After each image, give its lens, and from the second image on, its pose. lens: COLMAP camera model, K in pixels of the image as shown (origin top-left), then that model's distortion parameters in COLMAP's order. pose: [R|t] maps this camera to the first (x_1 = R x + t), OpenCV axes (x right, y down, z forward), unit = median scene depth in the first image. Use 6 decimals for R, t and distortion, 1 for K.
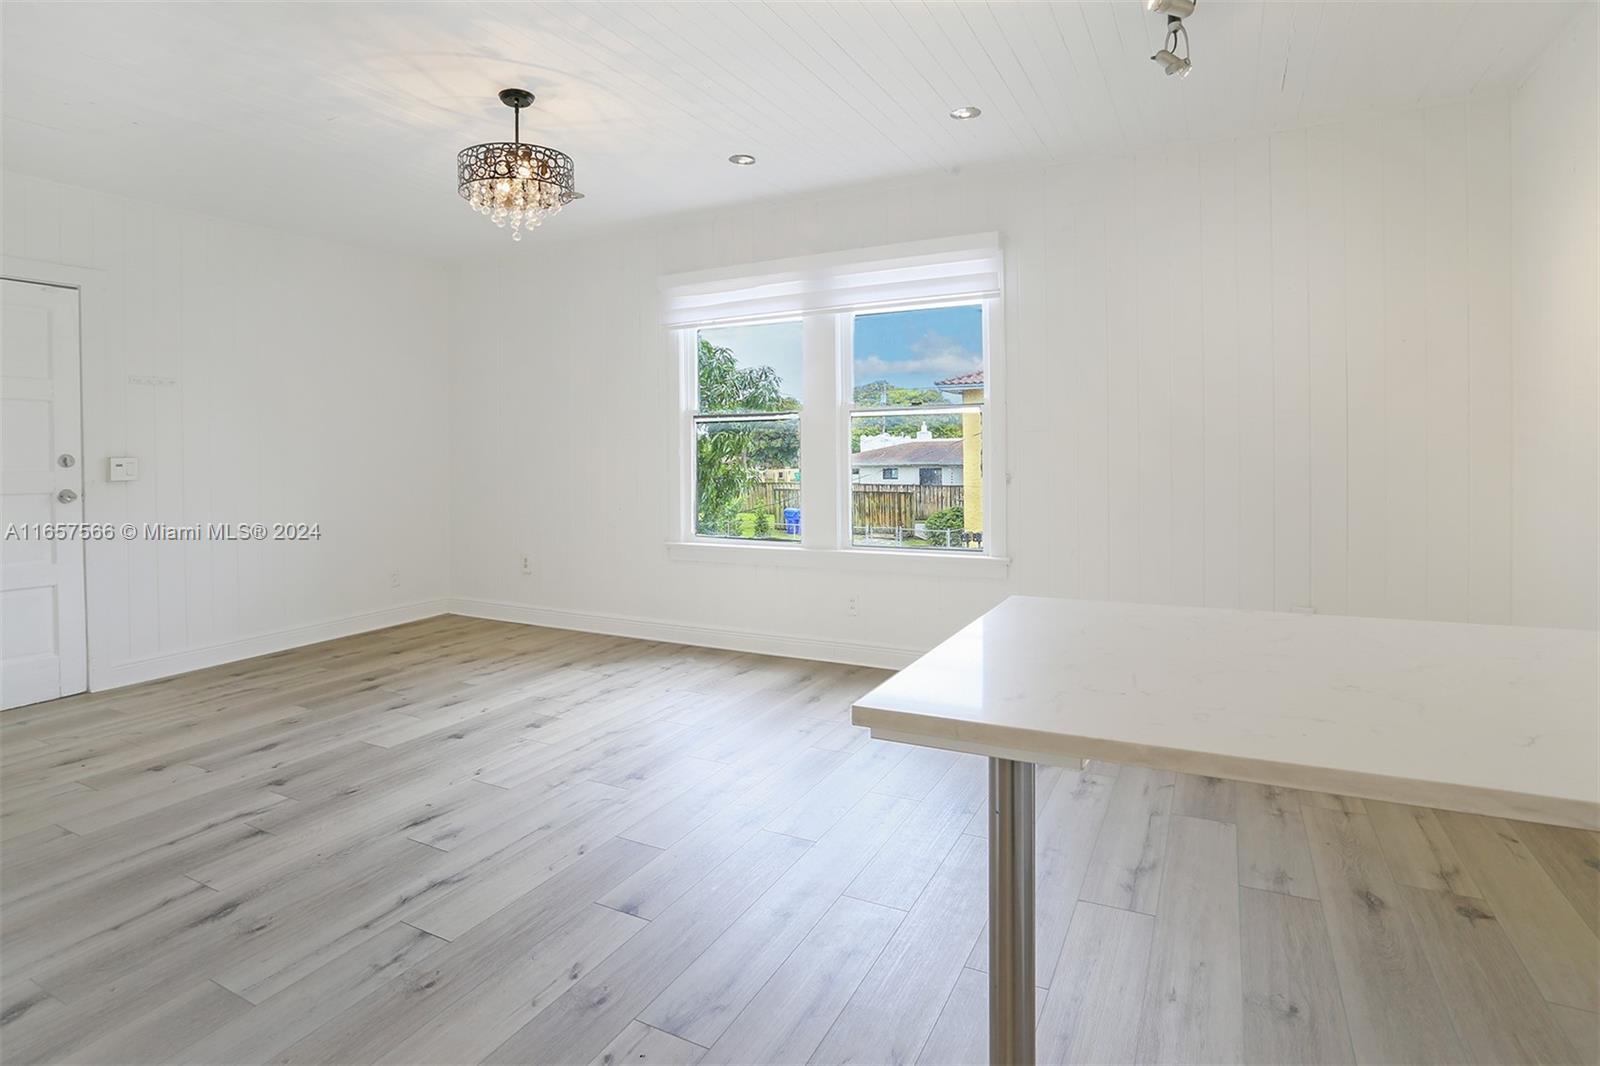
lens RADIAL K [[811.2, 0, 788.6], [0, 811.2, 447.0], [0, 0, 1]] dist [-0.064938, 0.018145]
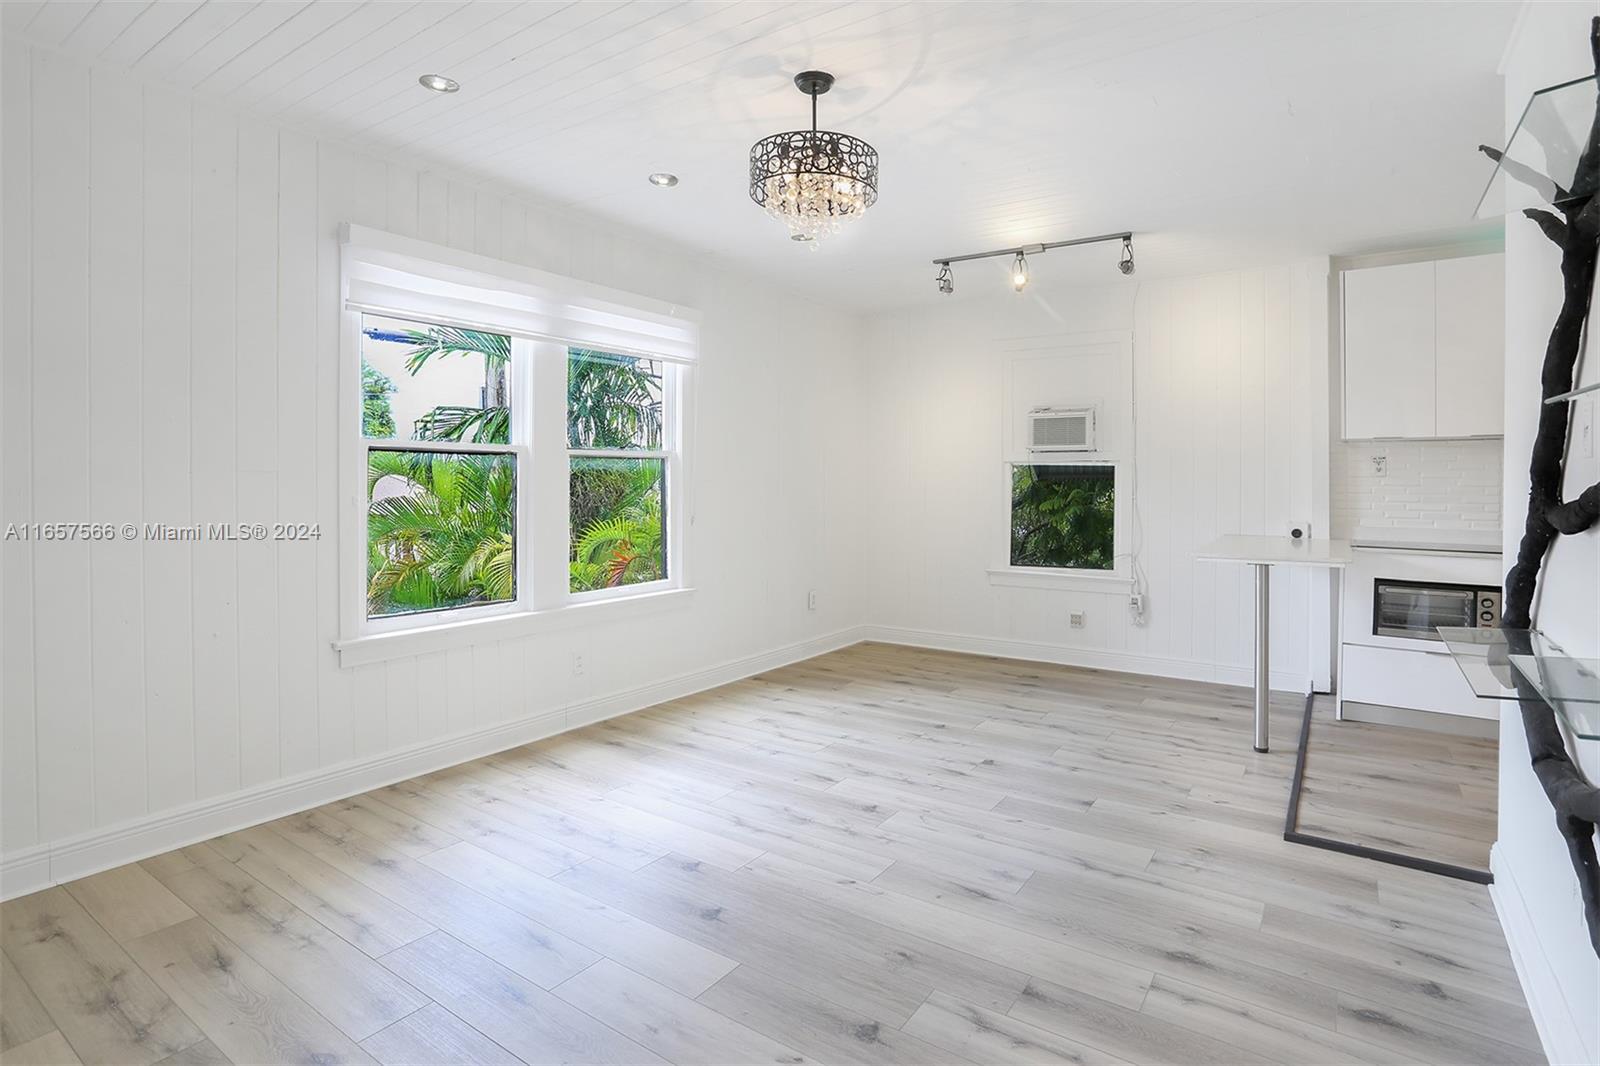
lens RADIAL K [[811.2, 0, 808.7], [0, 811.2, 523.6], [0, 0, 1]] dist [-0.064938, 0.018145]
pose [[0.116158, -0.030703, 0.992756, -1.424045], [-0.007814, 0.999463, 0.031824, -0.005103], [-0.993200, -0.011454, 0.115856, 1.087106]]
